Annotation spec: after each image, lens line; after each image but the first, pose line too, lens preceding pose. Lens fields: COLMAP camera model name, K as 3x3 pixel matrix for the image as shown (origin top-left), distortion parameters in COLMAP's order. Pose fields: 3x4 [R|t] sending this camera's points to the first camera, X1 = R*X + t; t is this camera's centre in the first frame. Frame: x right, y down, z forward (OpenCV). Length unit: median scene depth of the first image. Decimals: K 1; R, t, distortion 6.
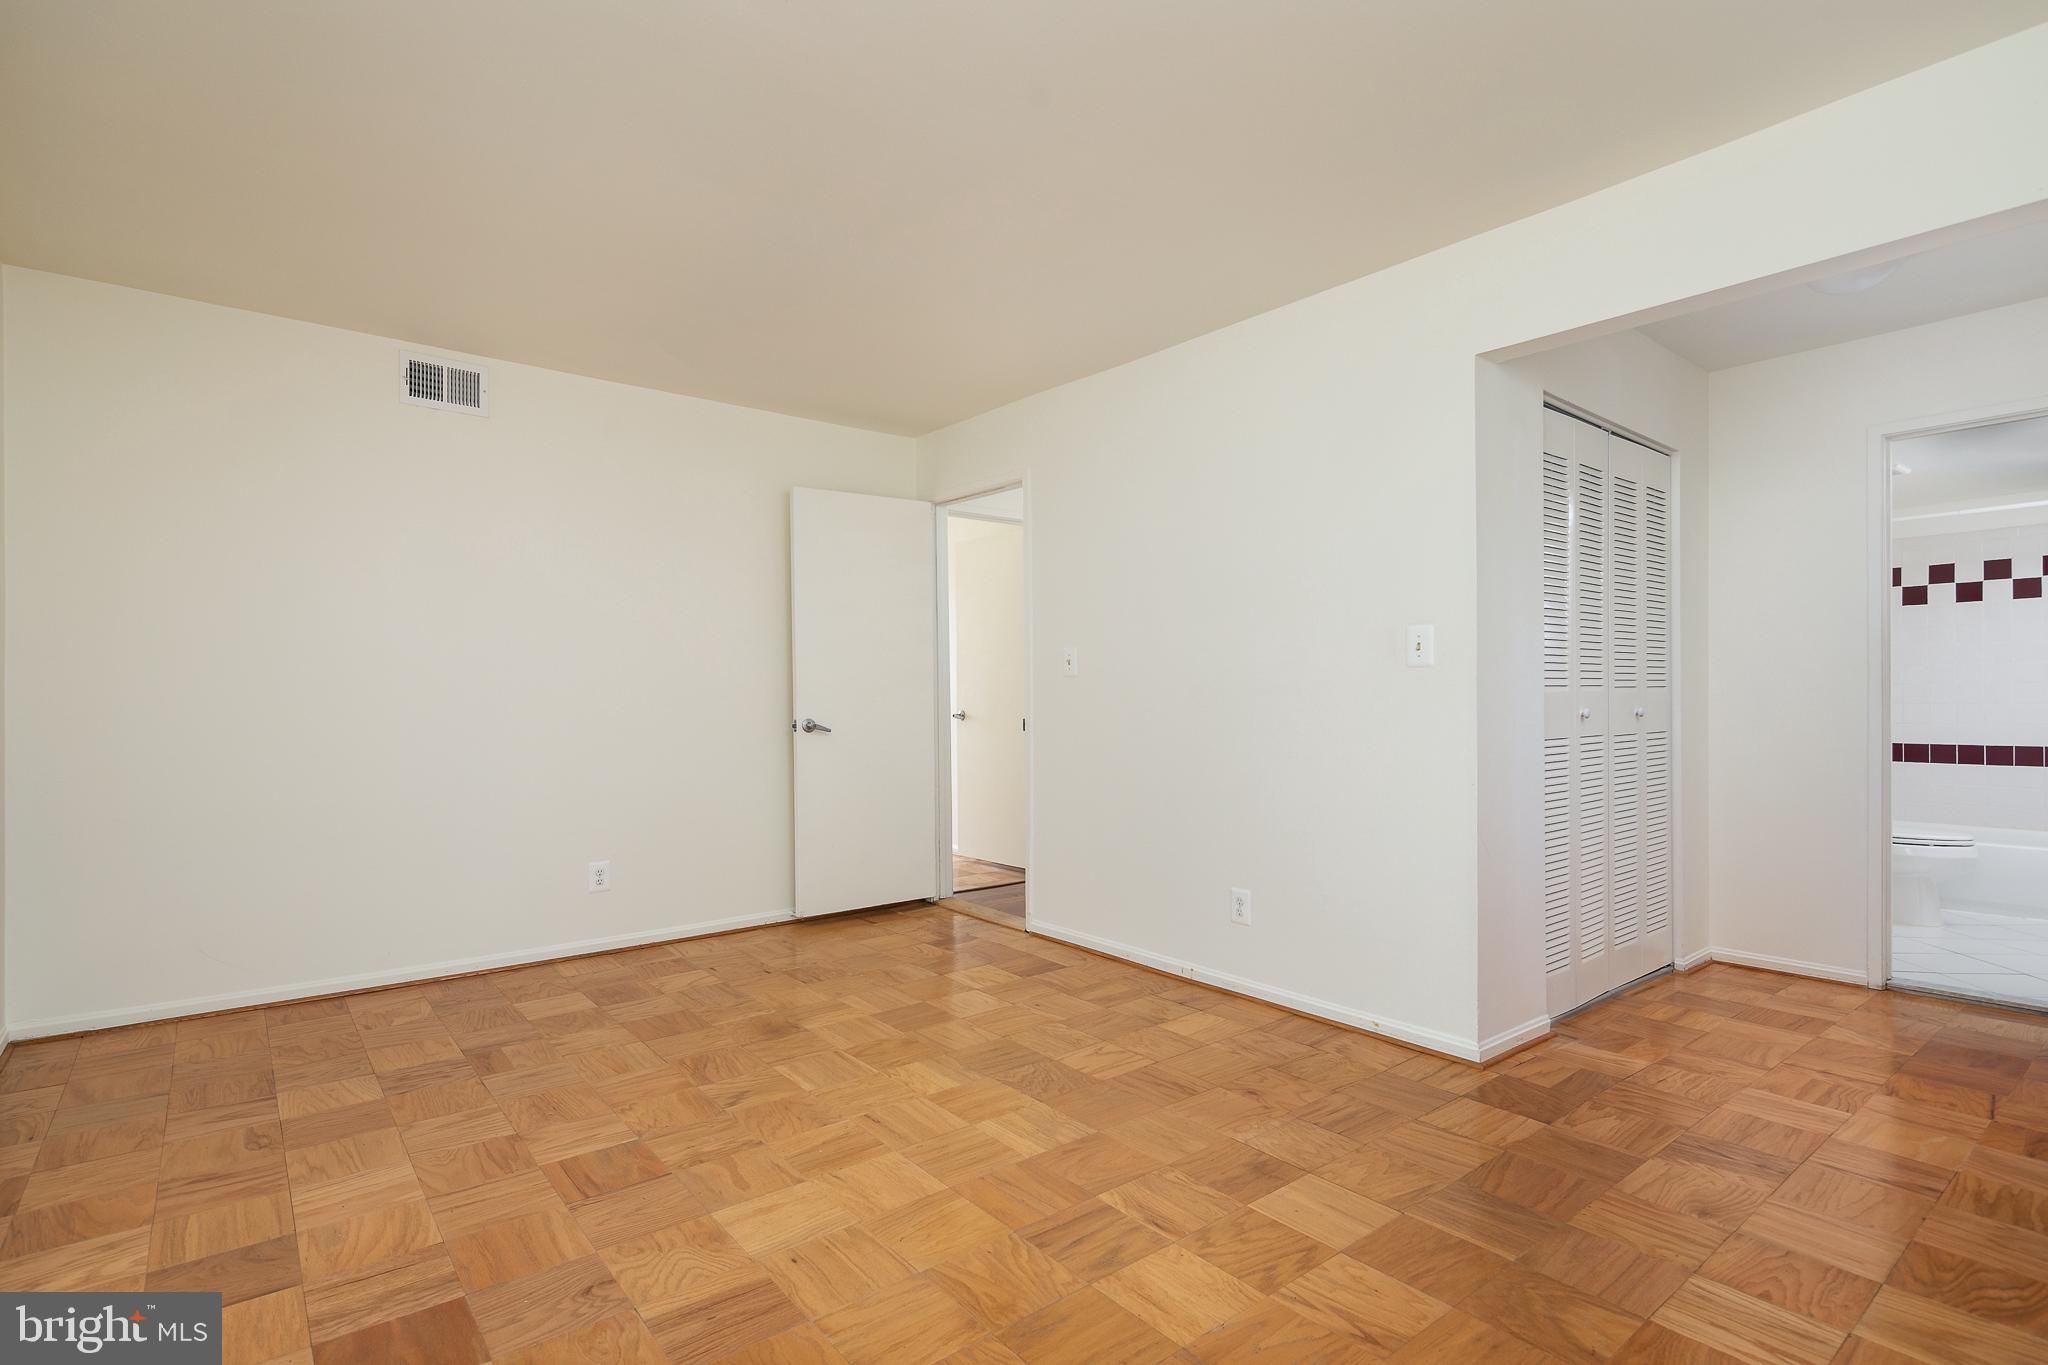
lens RADIAL K [[989.3, 0, 1023.0], [0, 989.3, 687.9], [0, 0, 1]] dist [0.009013, -0.002437]
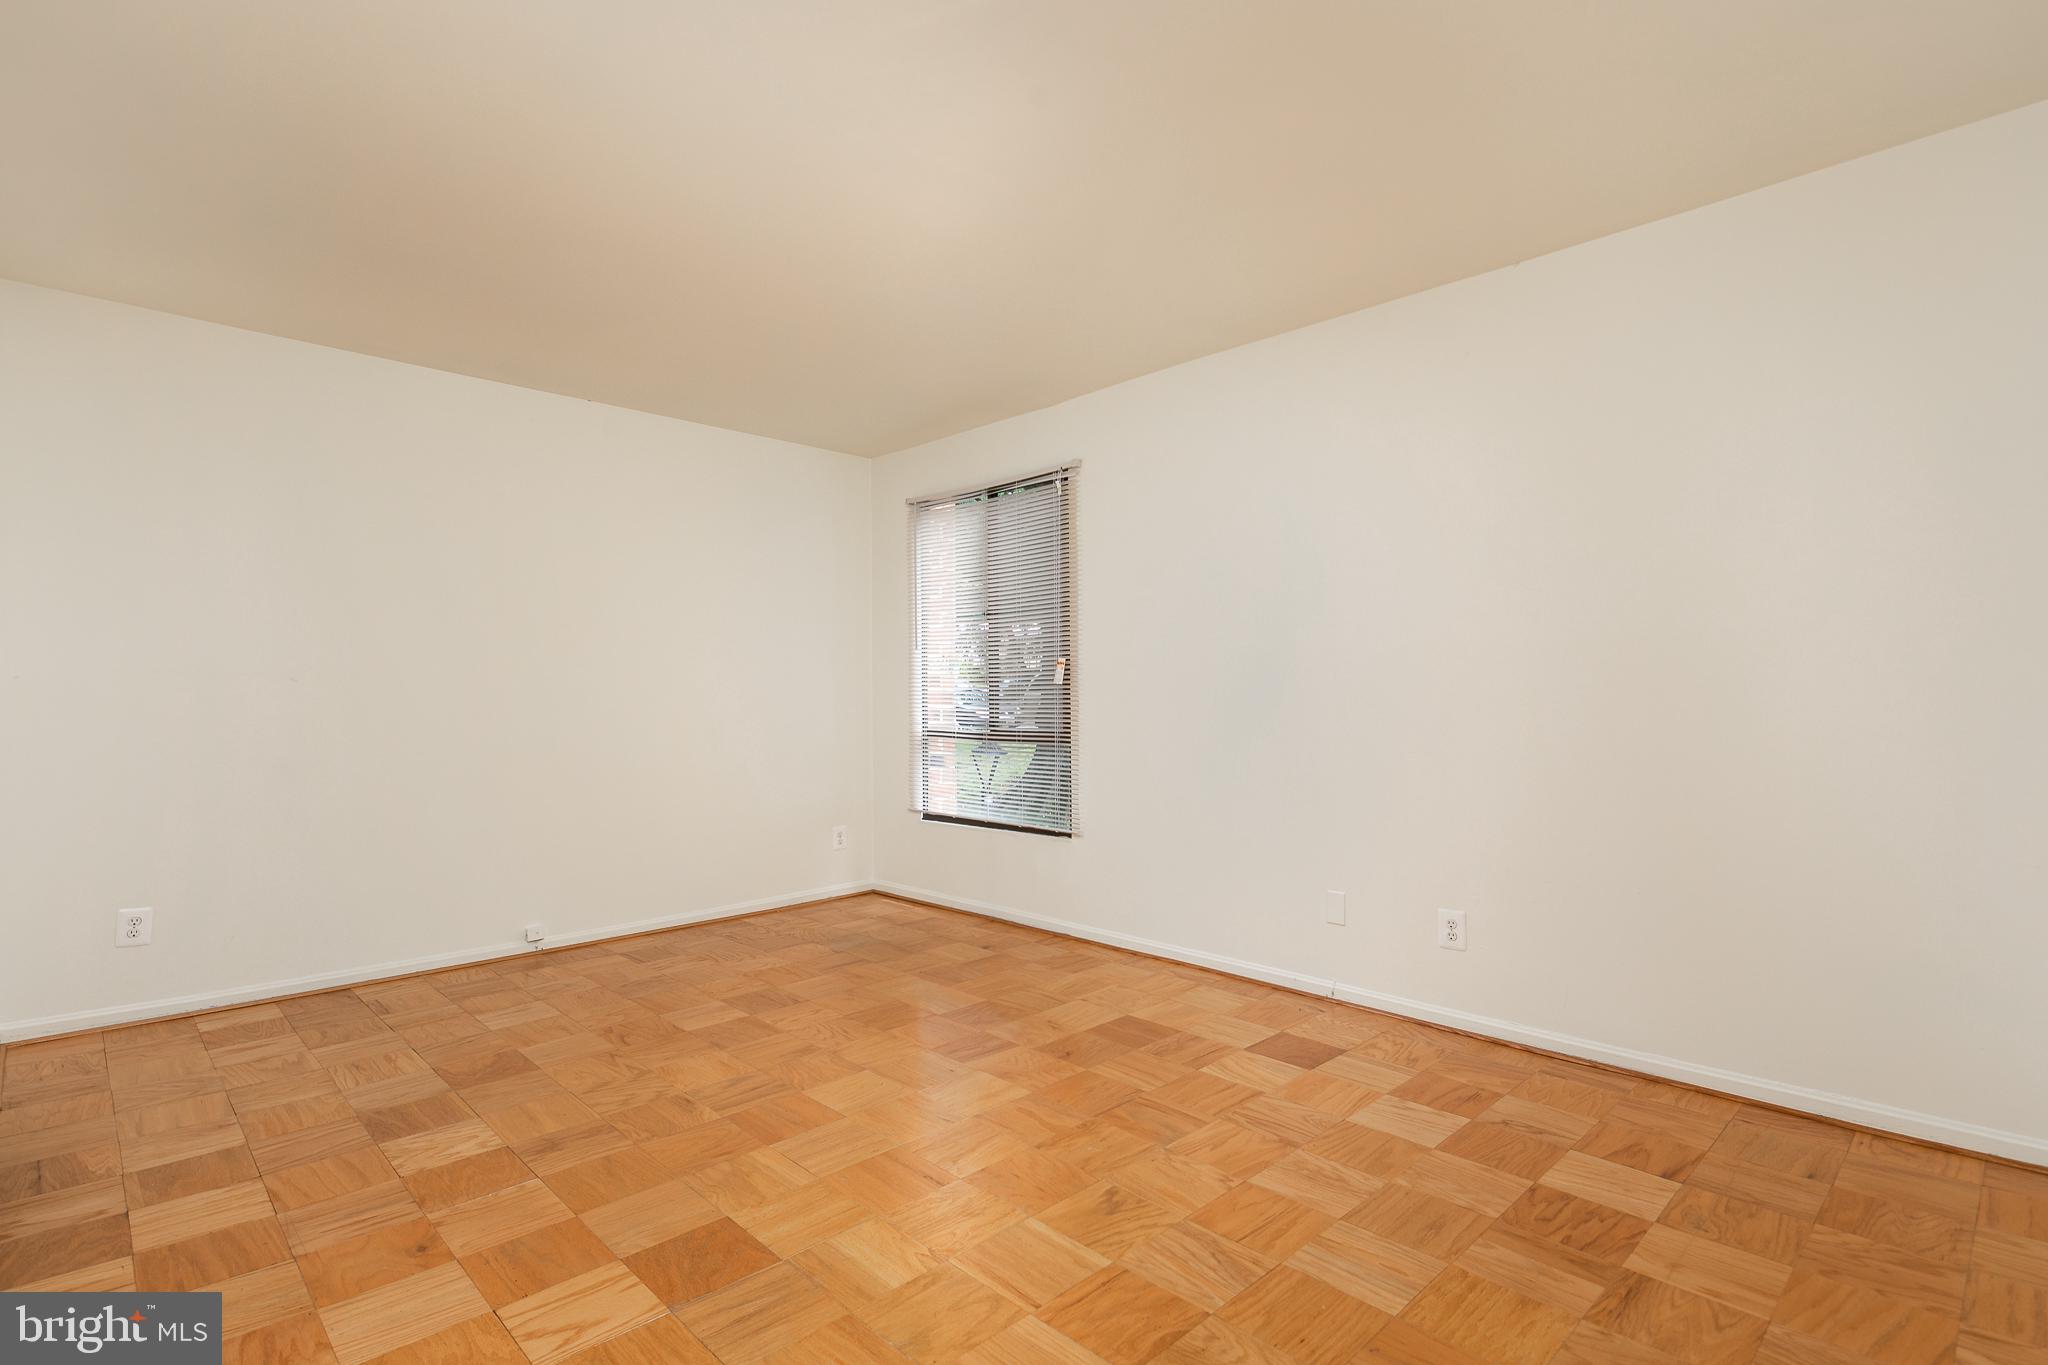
lens RADIAL K [[989.3, 0, 1024.6], [0, 989.3, 686.3], [0, 0, 1]] dist [0.009013, -0.002437]
pose [[-0.996149, 0.008191, -0.087298, -0.160594], [0.009091, 0.999909, -0.009921, 0.006959], [0.087209, -0.010677, -0.996133, 1.895371]]
